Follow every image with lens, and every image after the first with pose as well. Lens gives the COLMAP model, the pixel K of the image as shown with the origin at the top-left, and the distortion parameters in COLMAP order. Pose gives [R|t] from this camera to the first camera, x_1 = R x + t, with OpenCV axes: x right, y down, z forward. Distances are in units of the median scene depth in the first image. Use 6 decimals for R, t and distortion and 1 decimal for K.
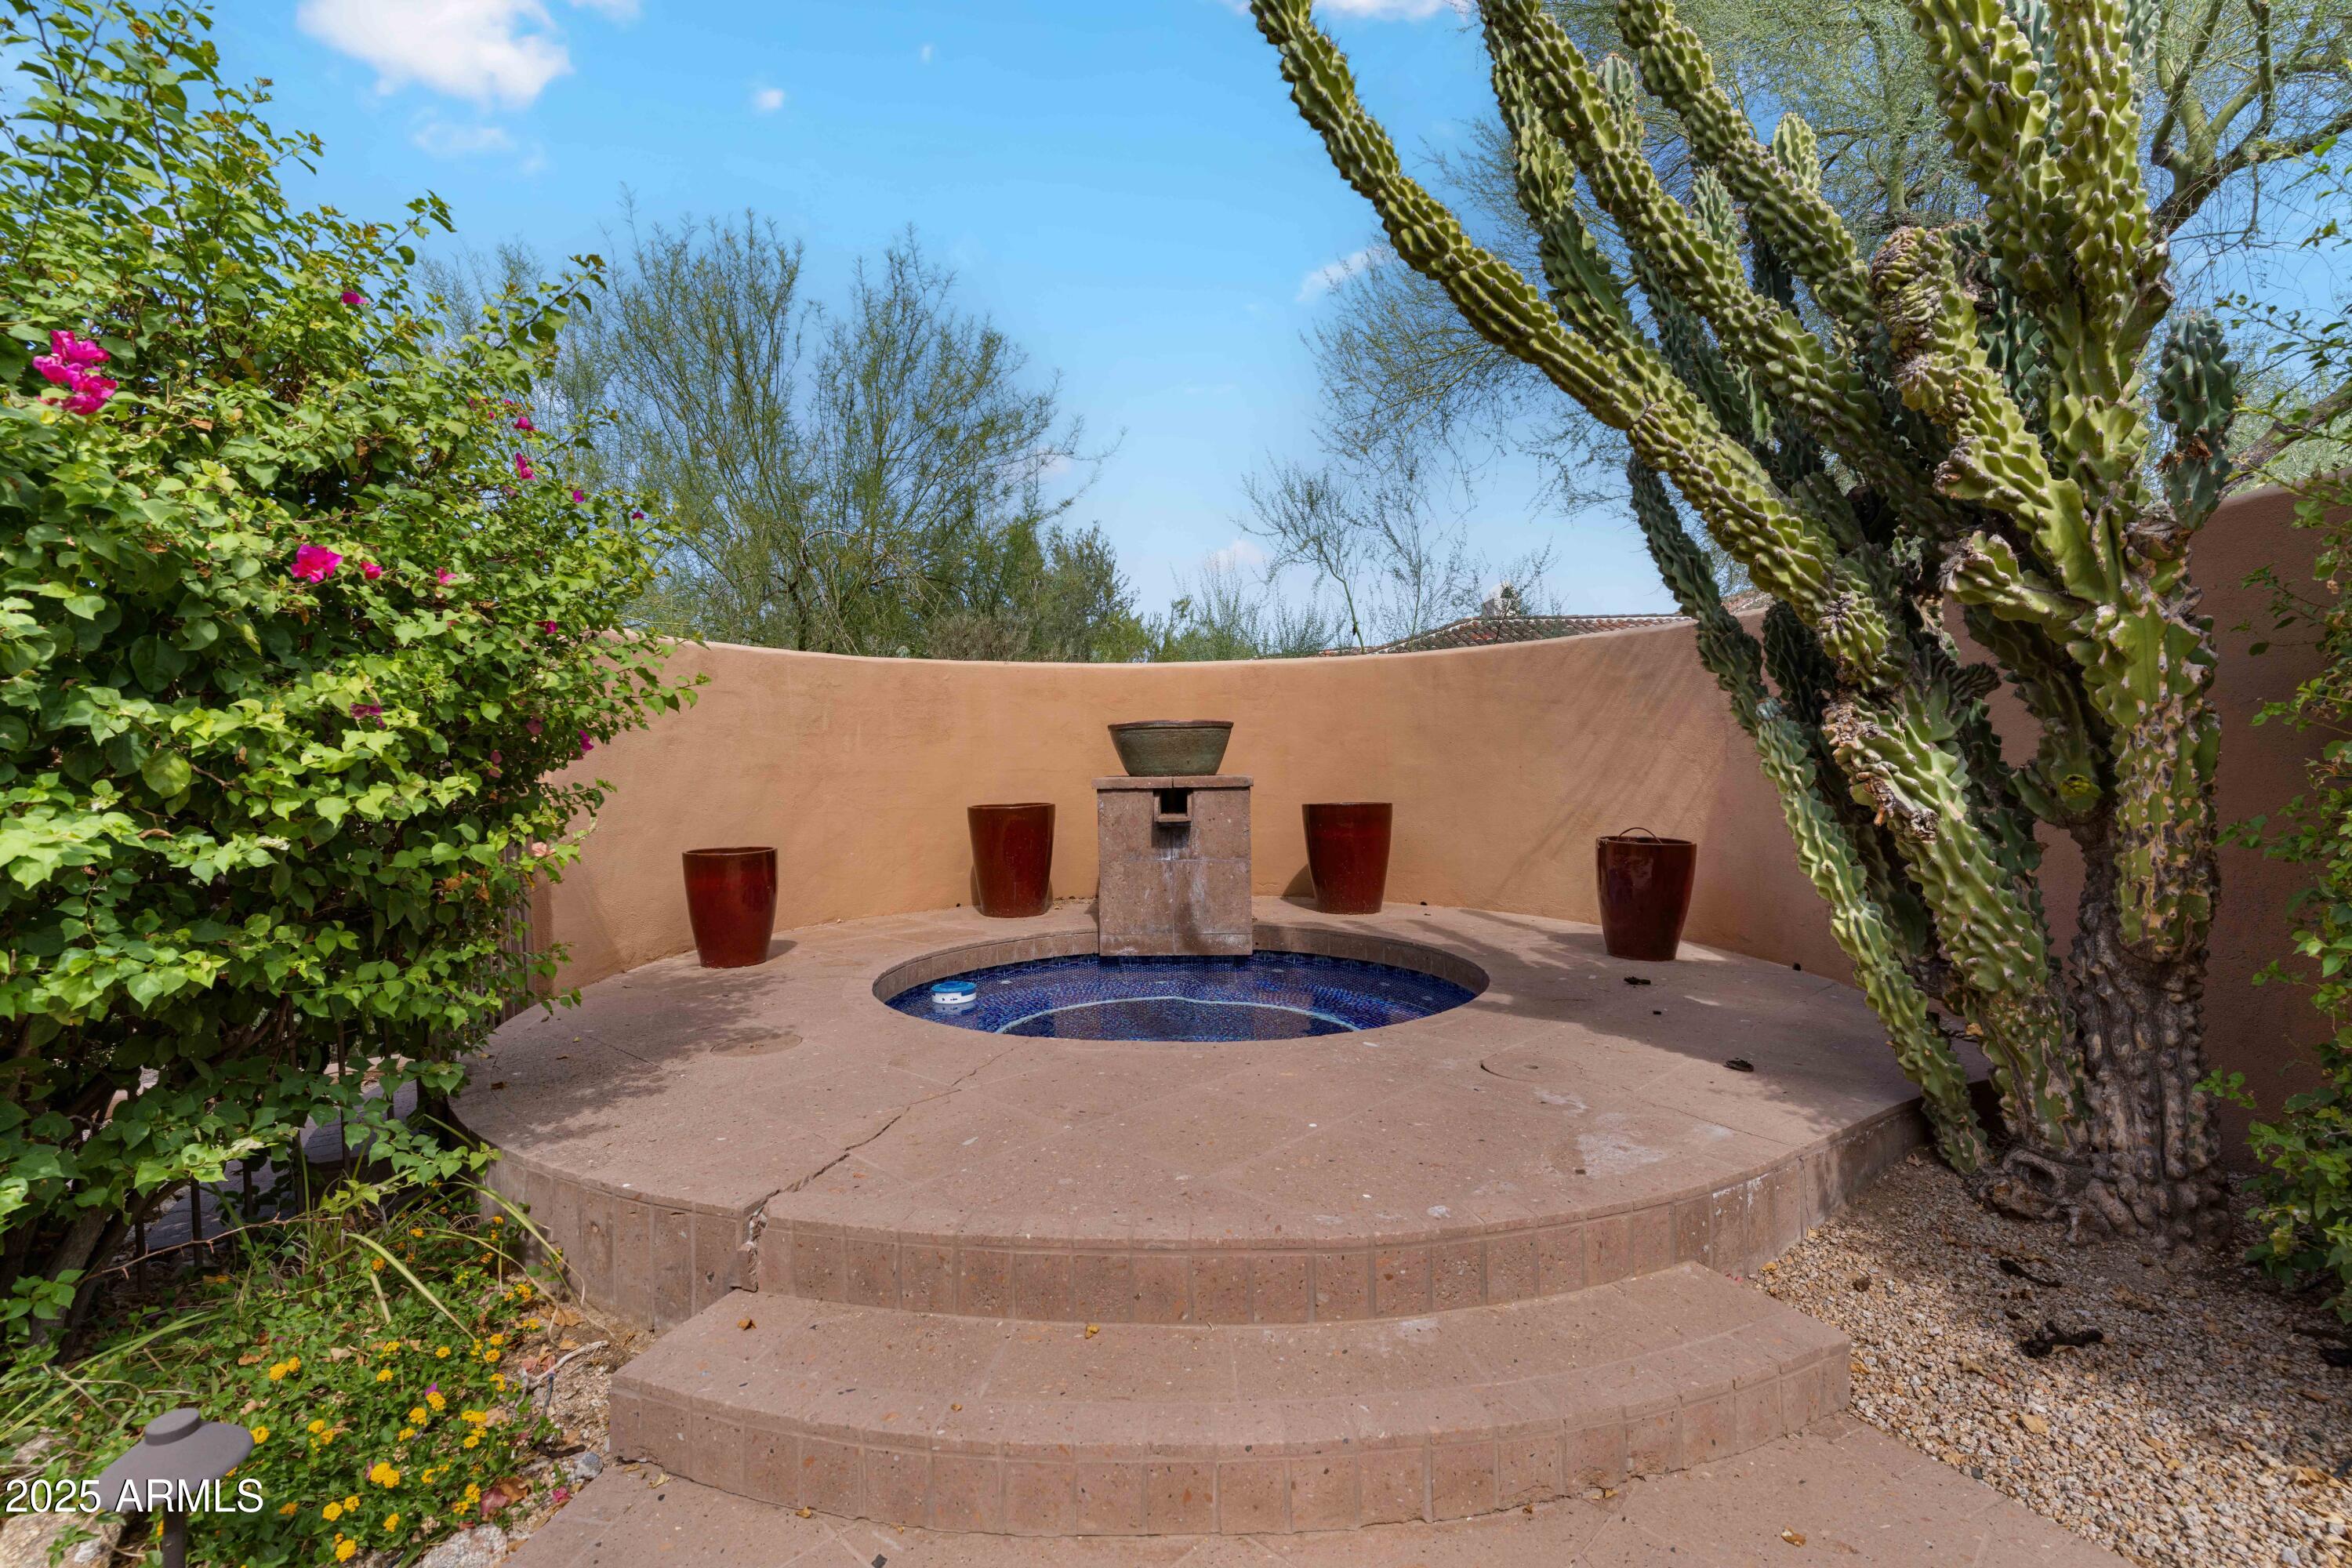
lens RADIAL K [[1127.9, 0, 1165.8], [0, 1127.9, 778.1], [0, 0, 1]] dist [0.002196, 0.000132]
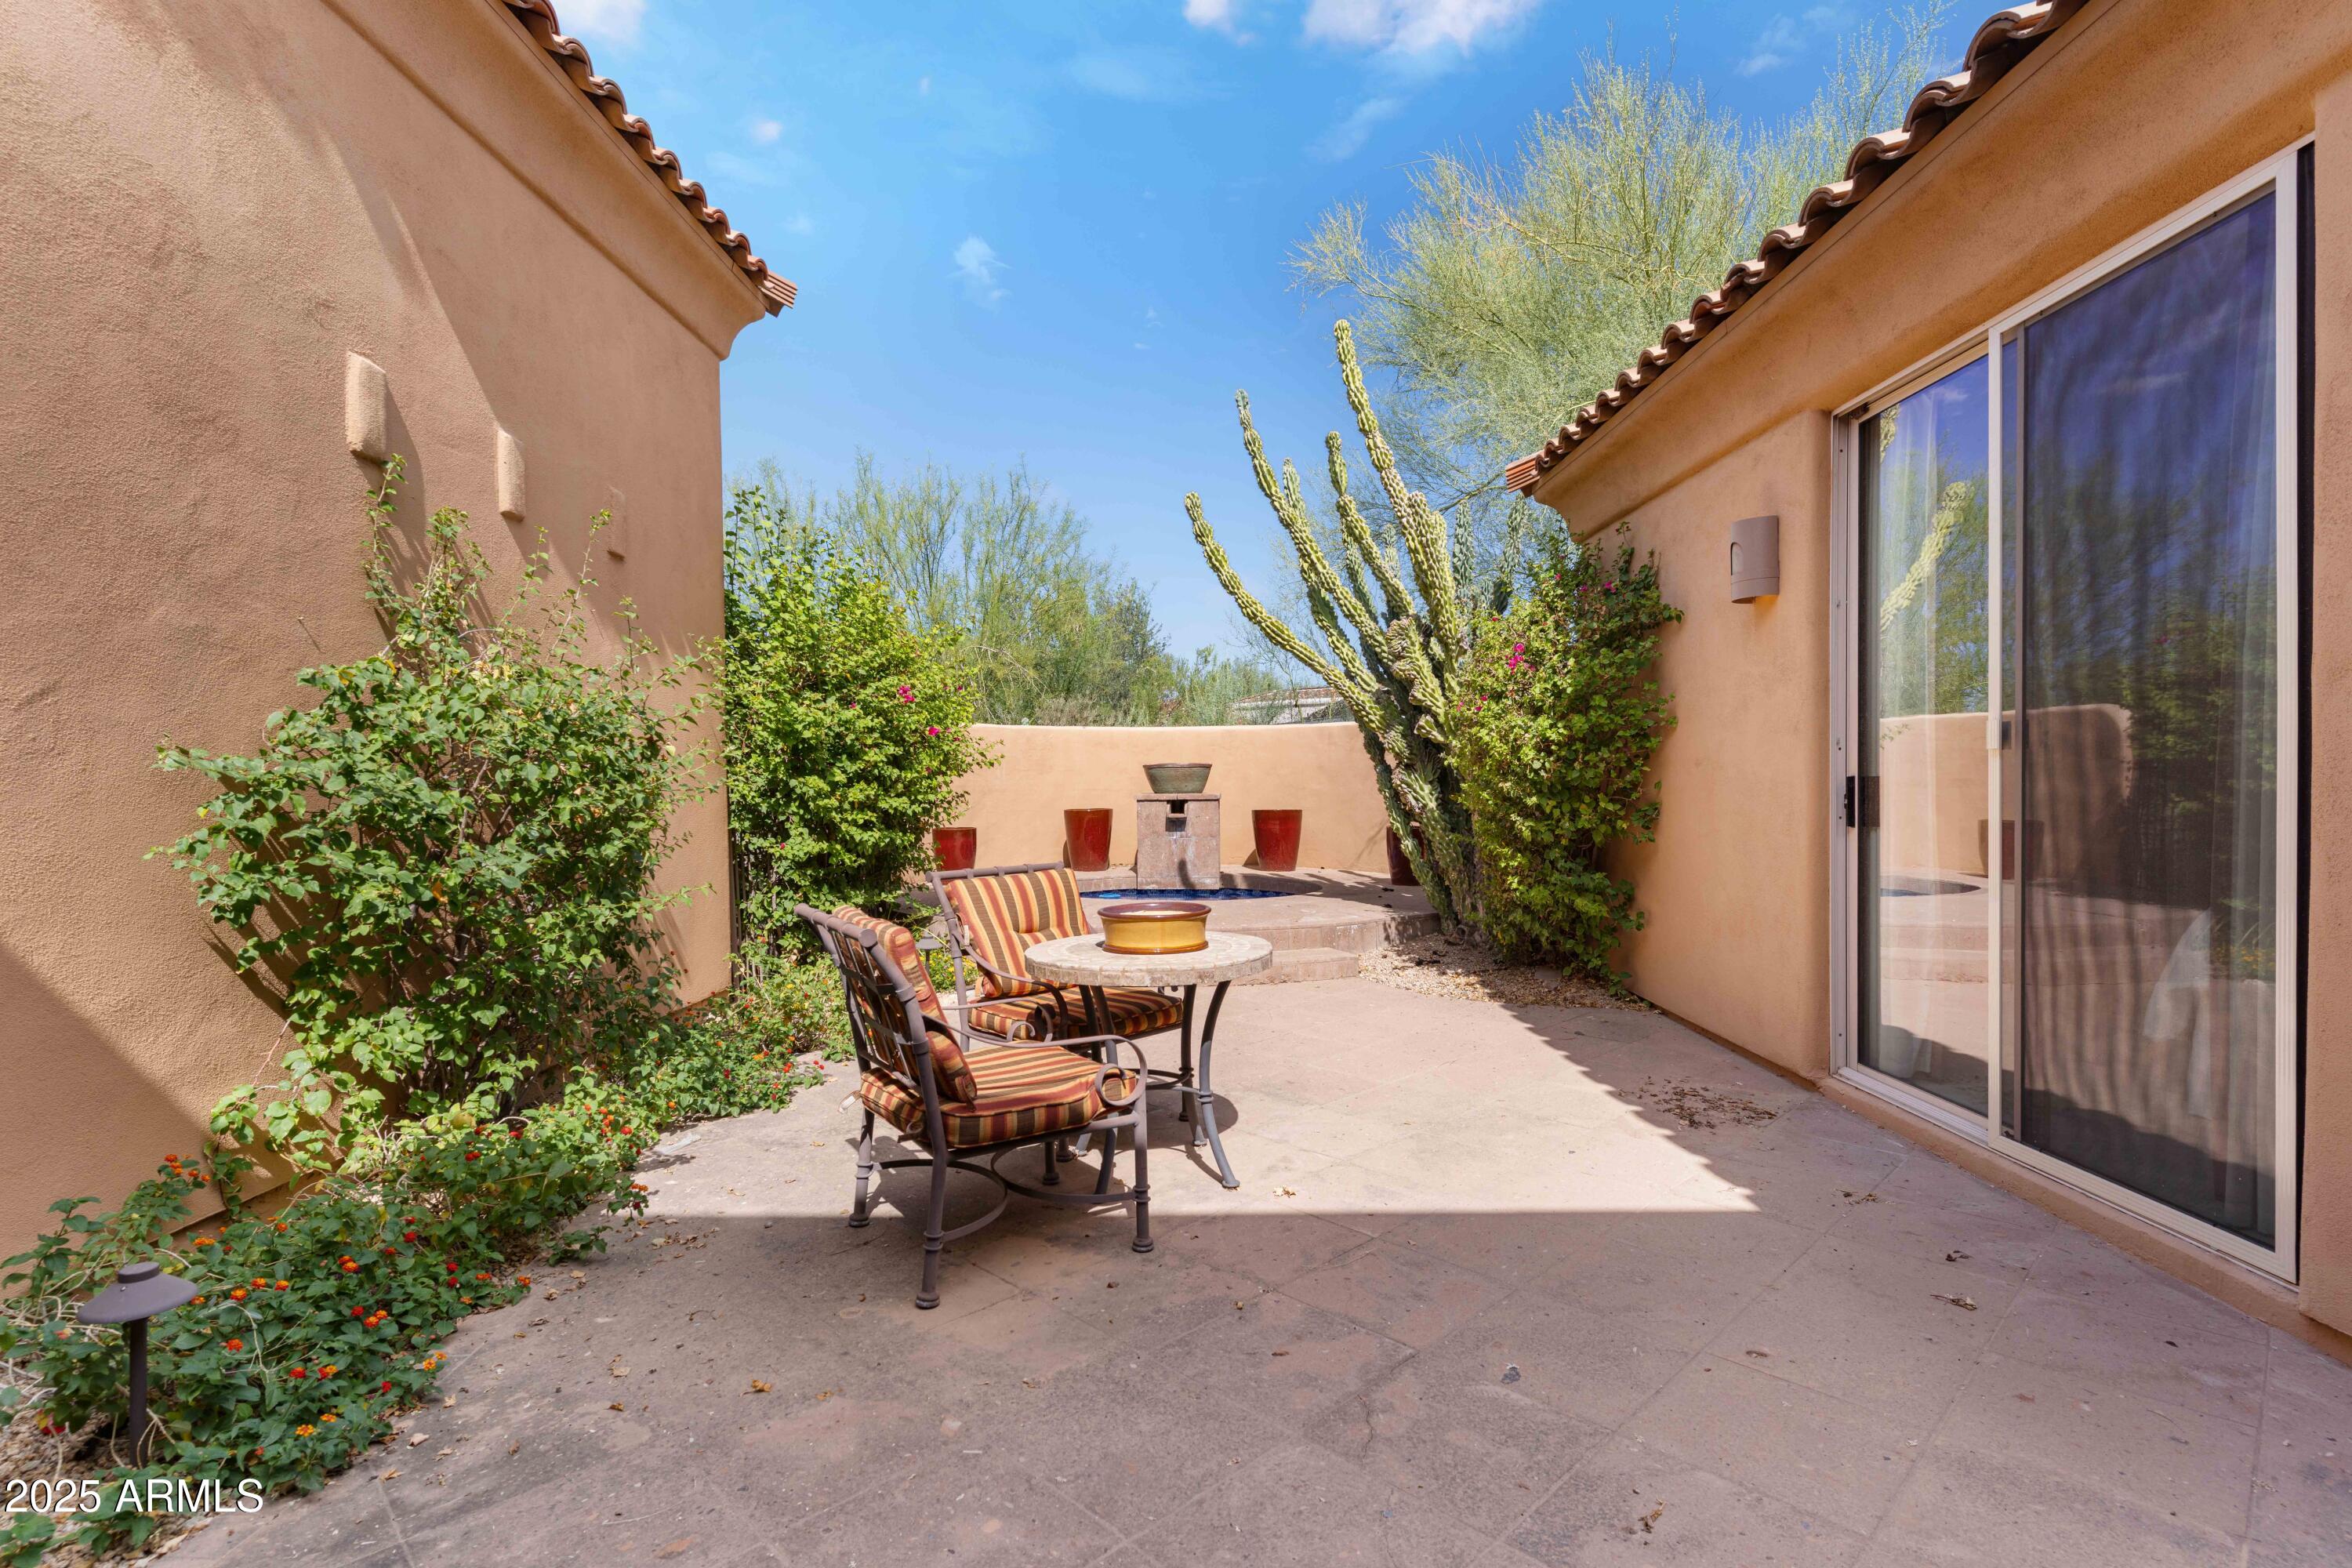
lens RADIAL K [[1127.9, 0, 1181.6], [0, 1127.9, 786.6], [0, 0, 1]] dist [0.002196, 0.000132]
pose [[0.999832, 0.009070, -0.015941, 0.042248], [-0.009273, 0.999876, -0.012714, 0.010531], [0.015824, 0.012860, 0.999792, -0.852761]]
